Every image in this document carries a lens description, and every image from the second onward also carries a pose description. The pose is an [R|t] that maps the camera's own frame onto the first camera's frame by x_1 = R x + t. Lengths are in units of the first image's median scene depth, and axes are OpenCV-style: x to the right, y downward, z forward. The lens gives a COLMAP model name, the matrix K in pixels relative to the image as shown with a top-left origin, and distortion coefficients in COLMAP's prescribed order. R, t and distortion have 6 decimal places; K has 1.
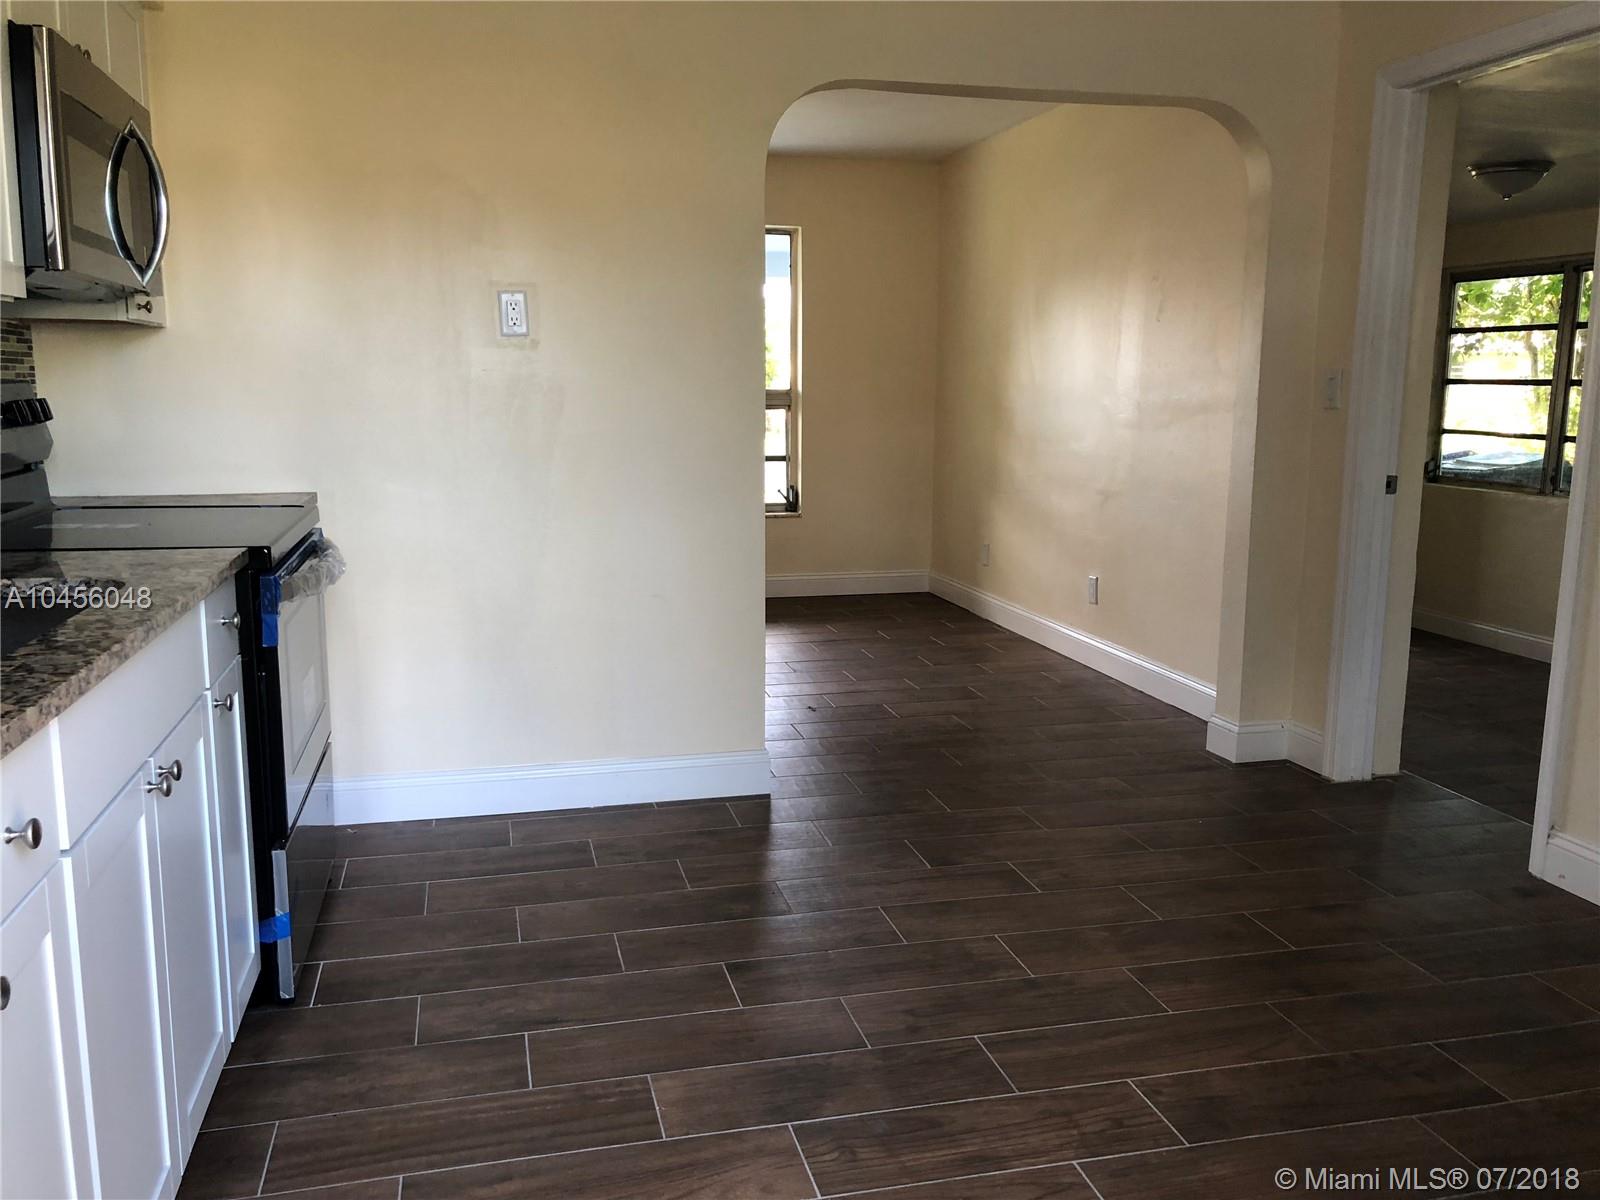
lens RADIAL K [[1320.8, 0, 800.0], [0, 1320.8, 600.0], [0, 0, 1]] dist [0.080013, -0.102716]
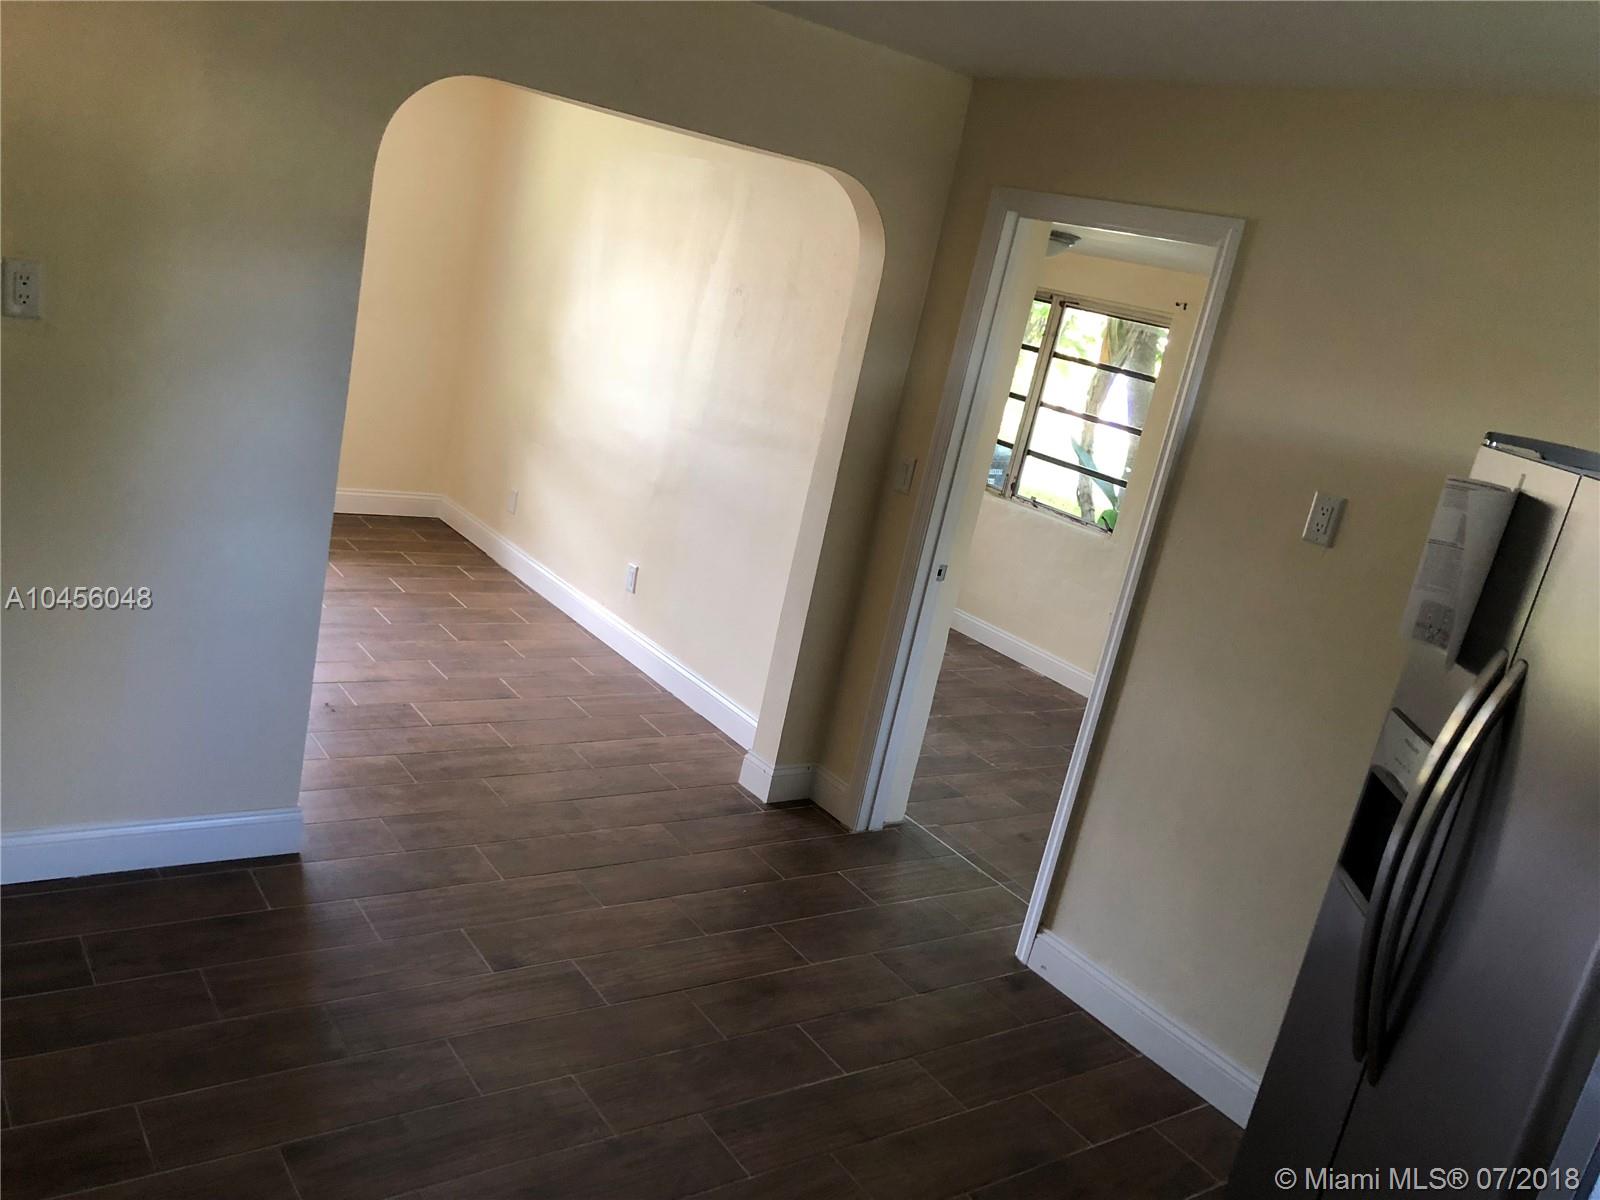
lens RADIAL K [[1320.8, 0, 800.0], [0, 1320.8, 600.0], [0, 0, 1]] dist [0.080013, -0.102716]
pose [[0.908389, 0.082622, 0.409883, -0.085840], [-0.137781, 0.984681, 0.106866, -0.143195], [-0.394774, -0.153550, 0.905856, 0.065111]]
